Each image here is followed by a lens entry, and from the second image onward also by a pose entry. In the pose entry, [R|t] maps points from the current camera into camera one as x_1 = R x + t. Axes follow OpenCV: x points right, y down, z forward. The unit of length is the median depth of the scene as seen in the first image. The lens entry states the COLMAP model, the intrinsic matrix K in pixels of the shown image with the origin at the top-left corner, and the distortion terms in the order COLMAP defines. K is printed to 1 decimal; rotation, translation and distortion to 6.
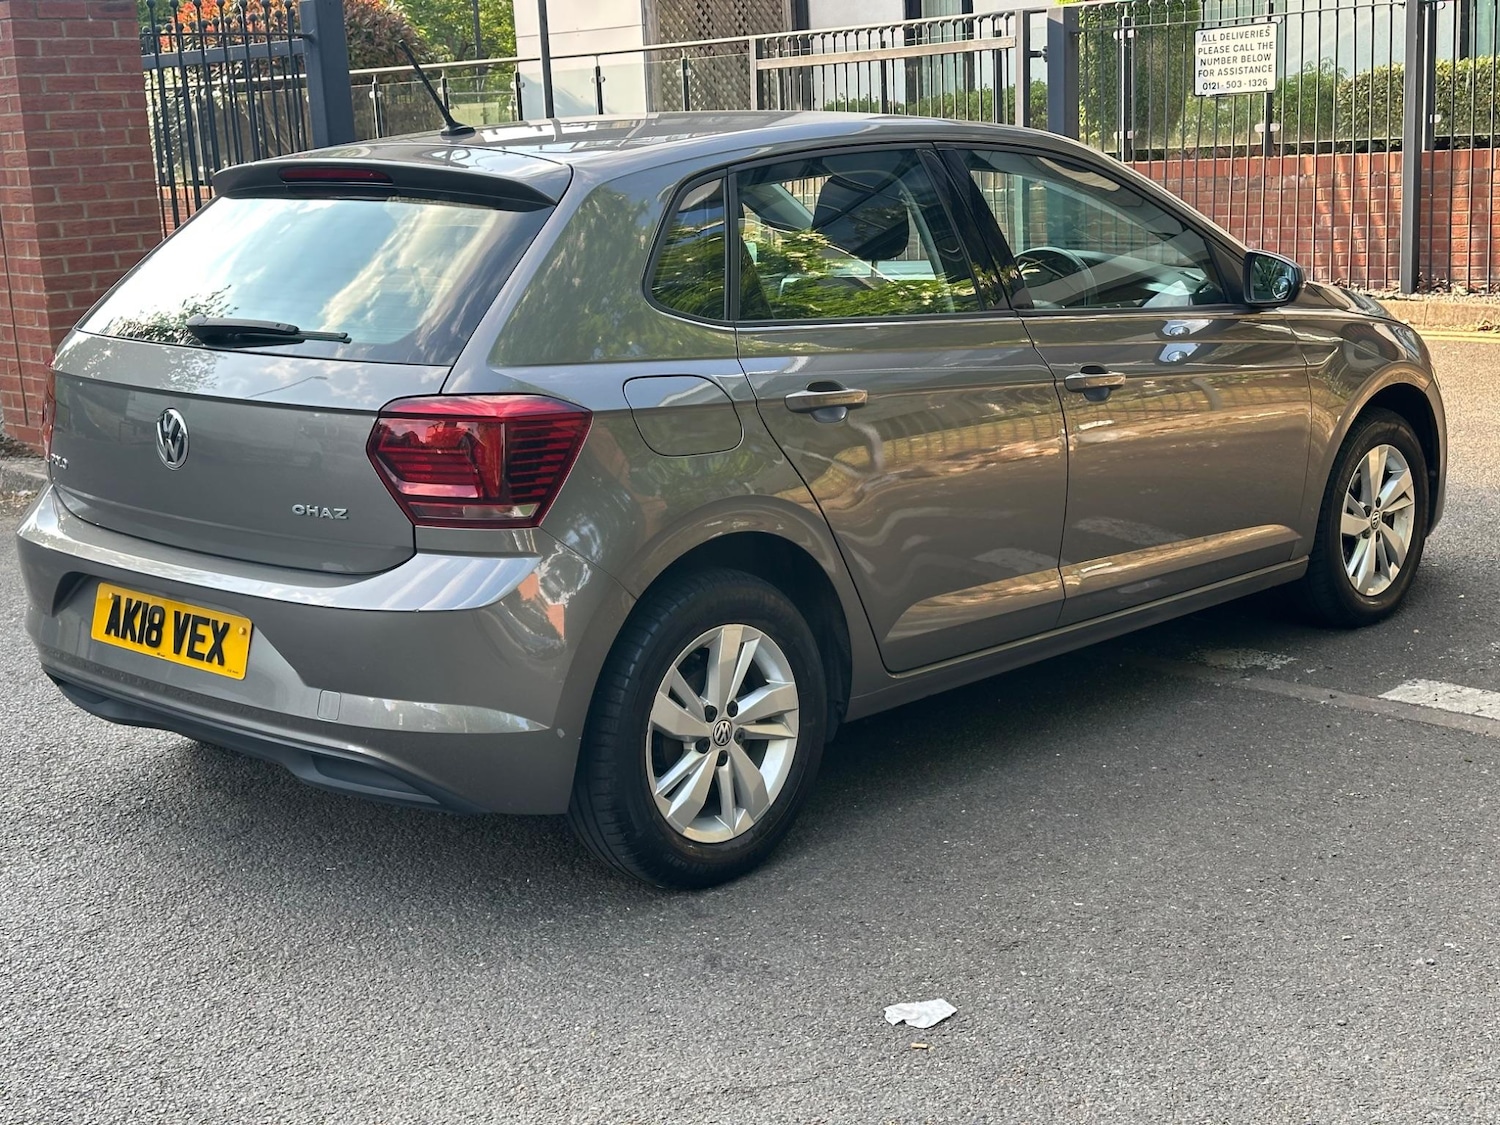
lens RADIAL K [[2096.5, 0, 771.5], [0, 2096.5, 556.4], [0, 0, 1]] dist [0.240026, -0.550064]
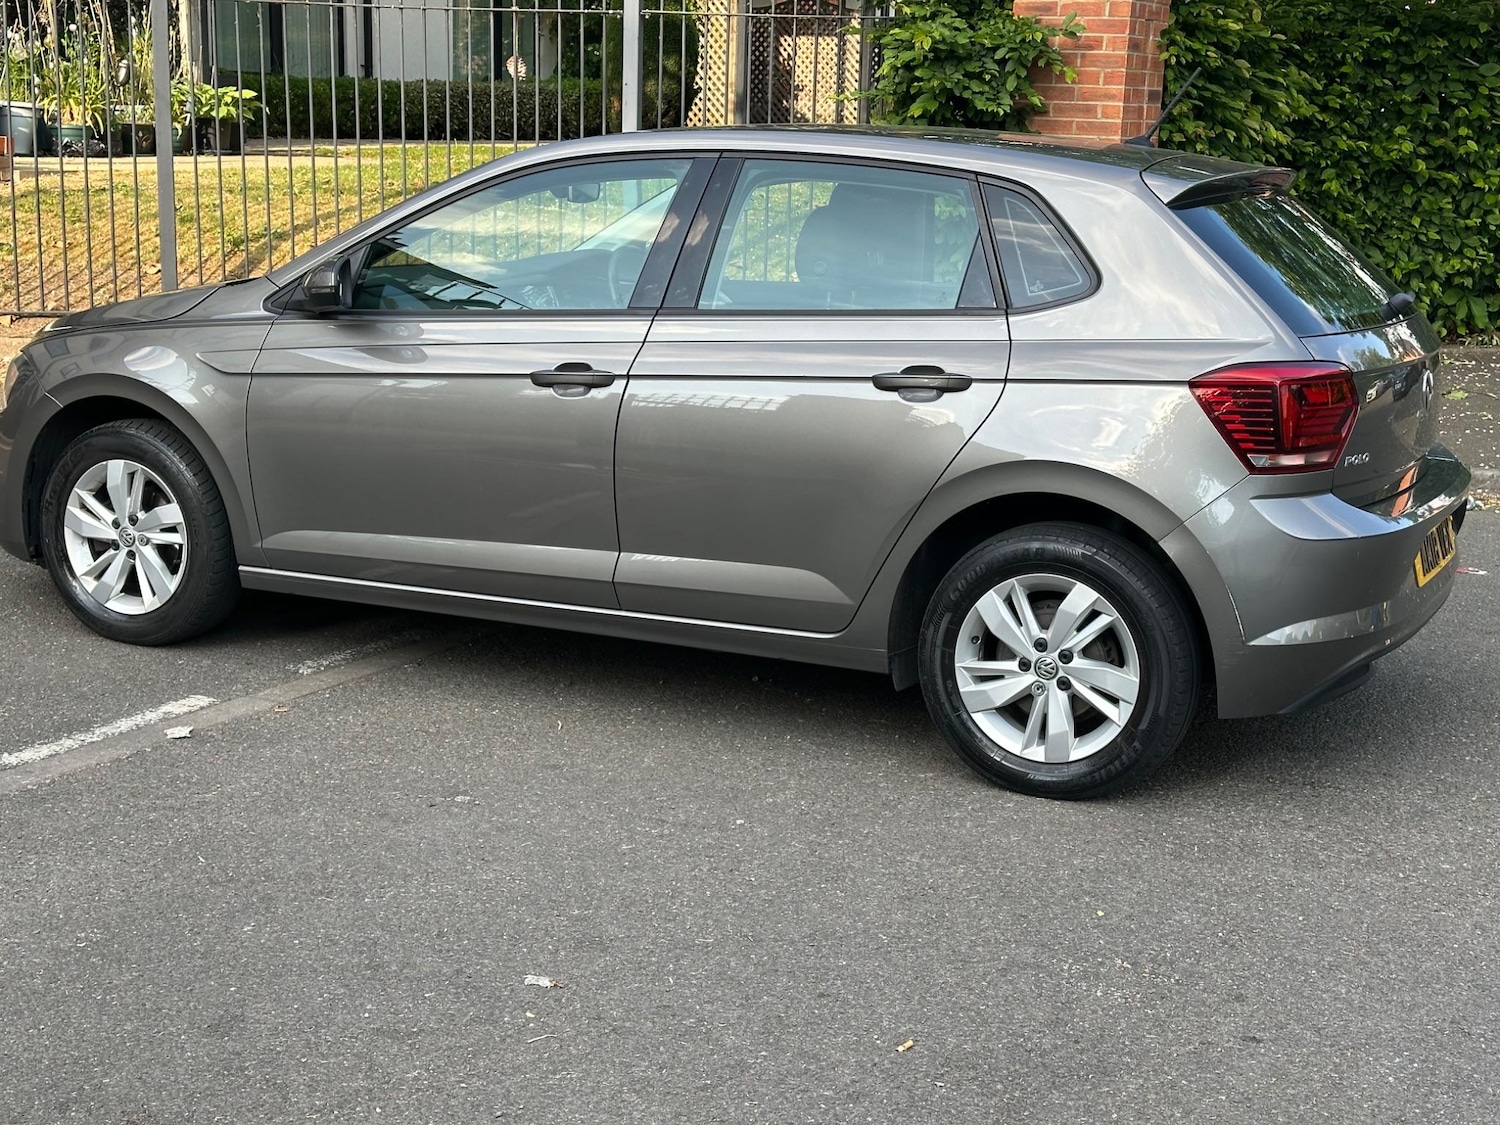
lens RADIAL K [[2096.3, 0, 750.4], [0, 2096.3, 555.0], [0, 0, 1]] dist [0.221011, -0.500794]
pose [[-0.287032, -0.167746, 0.943119, -0.434304], [0.170416, 0.959901, 0.222596, -0.098733], [-0.942641, 0.224614, -0.246936, 0.545668]]
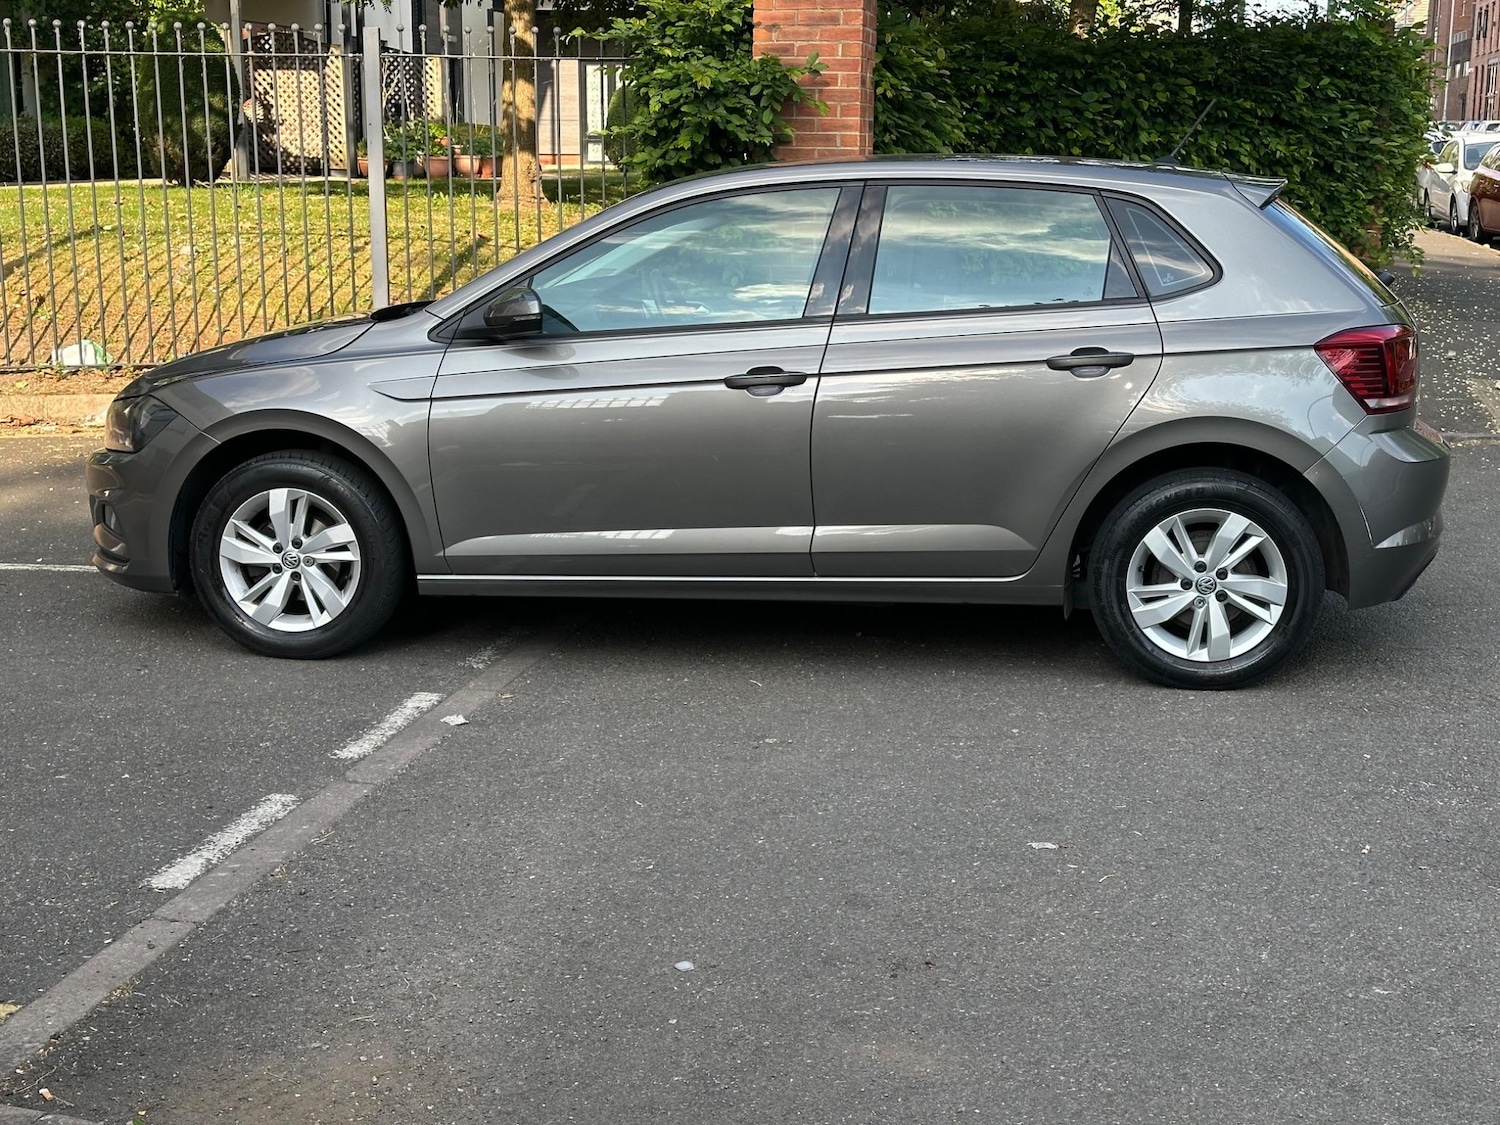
lens RADIAL K [[2096.3, 0, 750.4], [0, 2096.3, 555.0], [0, 0, 1]] dist [0.221011, -0.500794]
pose [[-0.561922, -0.118183, 0.818704, -0.423571], [0.183563, 0.947248, 0.262729, -0.133442], [-0.806566, 0.297917, -0.510585, 0.721668]]
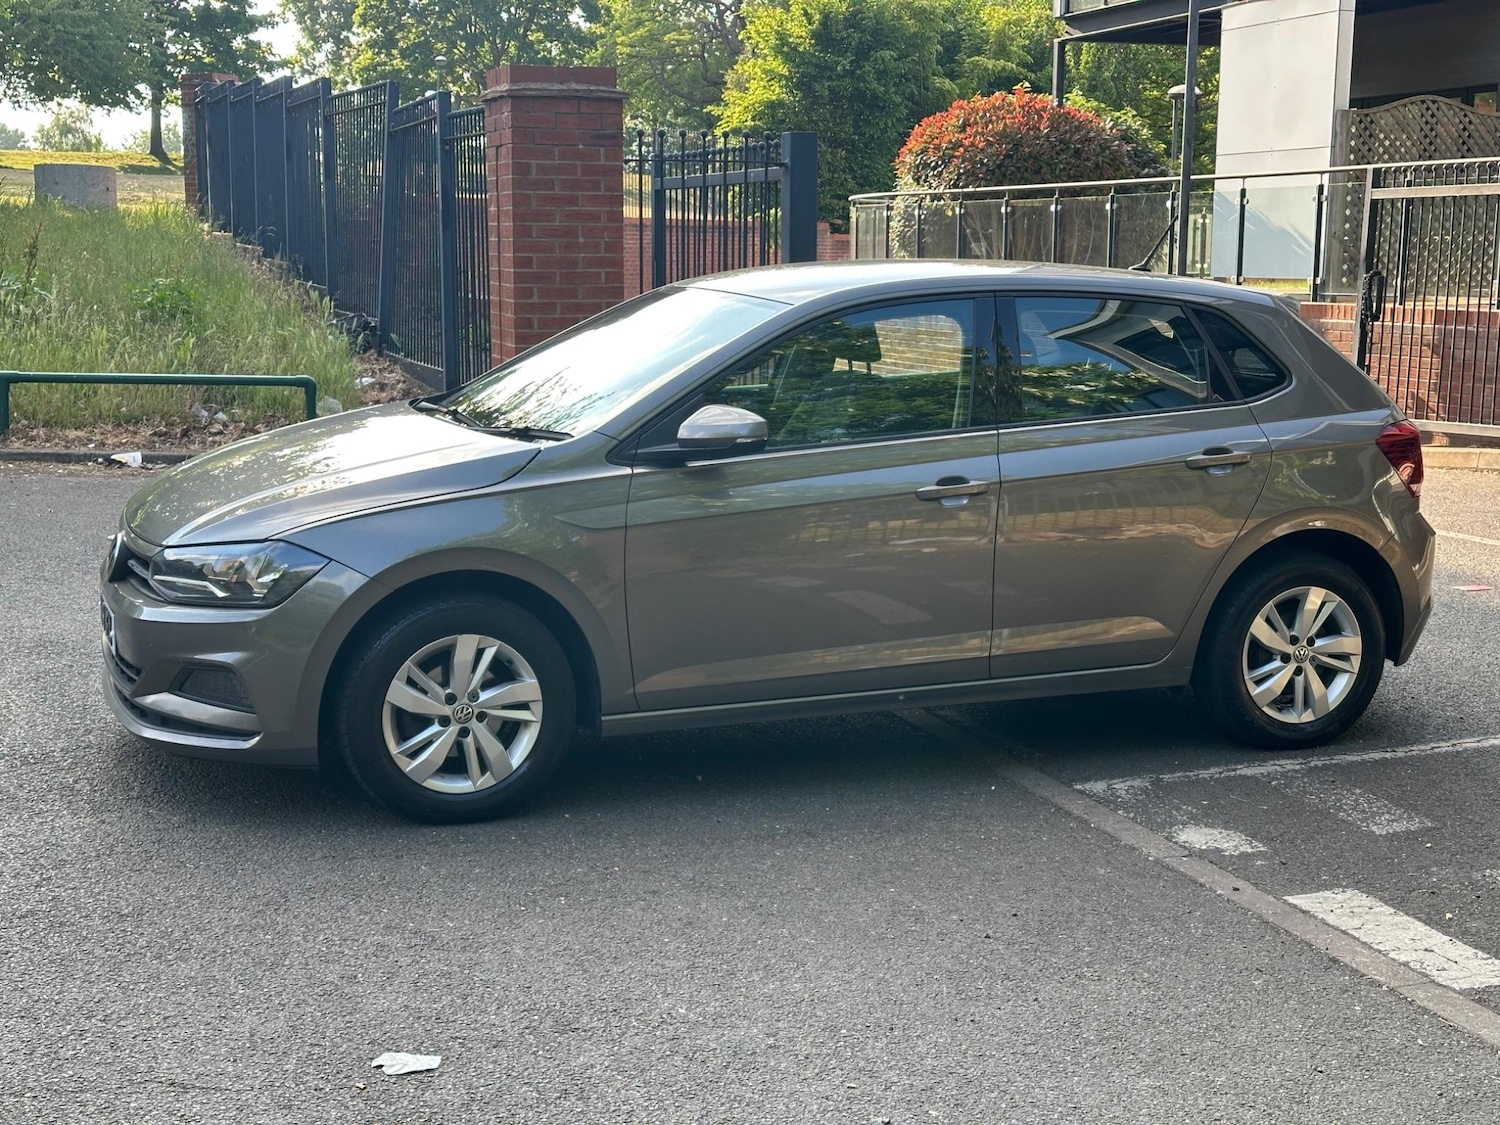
lens RADIAL K [[2102.3, 0, 752.0], [0, 2102.3, 556.7], [0, 0, 1]] dist [0.200174, -0.423102]
pose [[0.906421, 0.115271, -0.406342, 0.186365], [-0.132953, 0.991002, -0.015450, -0.017192], [0.400905, 0.068029, 0.913590, 0.001855]]
